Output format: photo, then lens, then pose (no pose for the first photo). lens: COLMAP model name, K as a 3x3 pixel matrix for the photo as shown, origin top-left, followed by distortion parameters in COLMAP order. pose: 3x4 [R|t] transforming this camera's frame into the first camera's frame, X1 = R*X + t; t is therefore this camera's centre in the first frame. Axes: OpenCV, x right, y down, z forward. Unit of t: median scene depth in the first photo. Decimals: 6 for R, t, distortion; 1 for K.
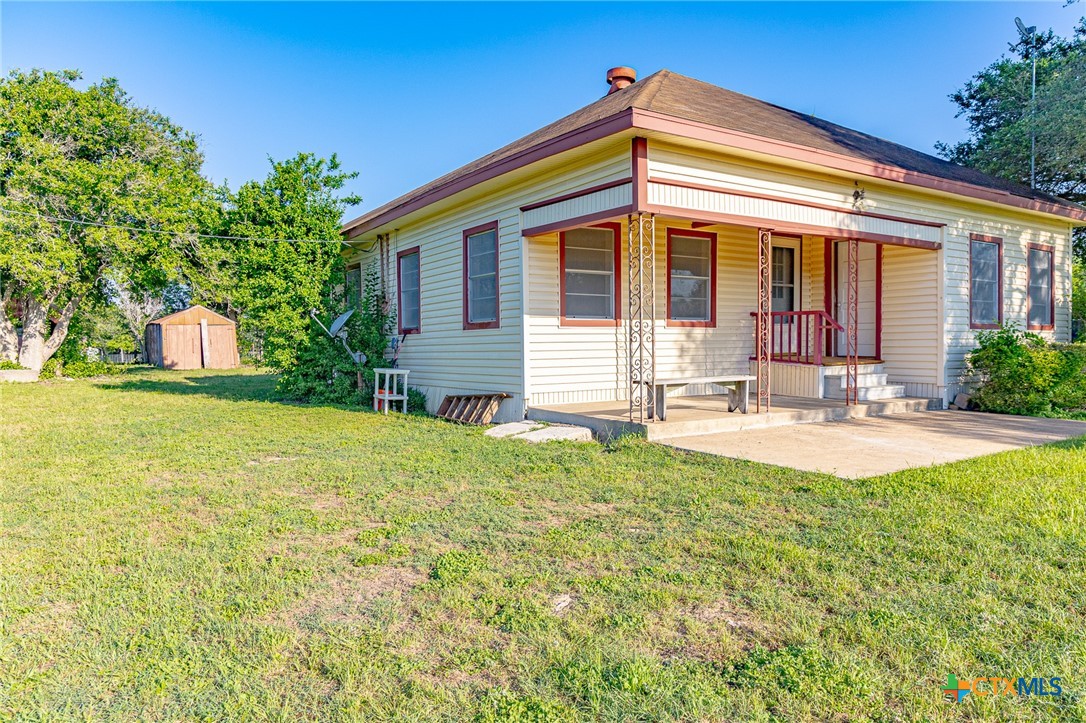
lens RADIAL K [[725.9, 0, 542.7], [0, 725.9, 362.1], [0, 0, 1]] dist [0.000374, 0.002027]
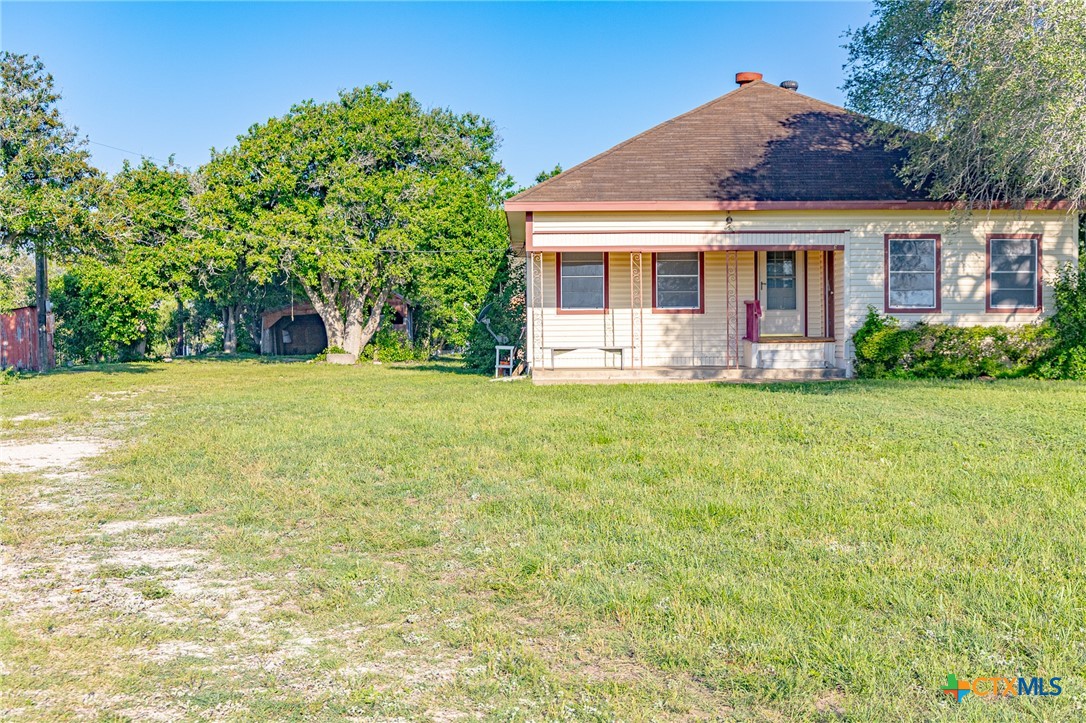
lens RADIAL K [[1458.9, 0, 543.9], [0, 1458.9, 359.2], [0, 0, 1]] dist [-0.006645, 0.000000]
pose [[0.837731, 0.007009, -0.546038, 1.255327], [-0.012503, 0.999902, -0.006348, 0.047681], [0.545940, 0.012145, 0.837736, -1.172789]]
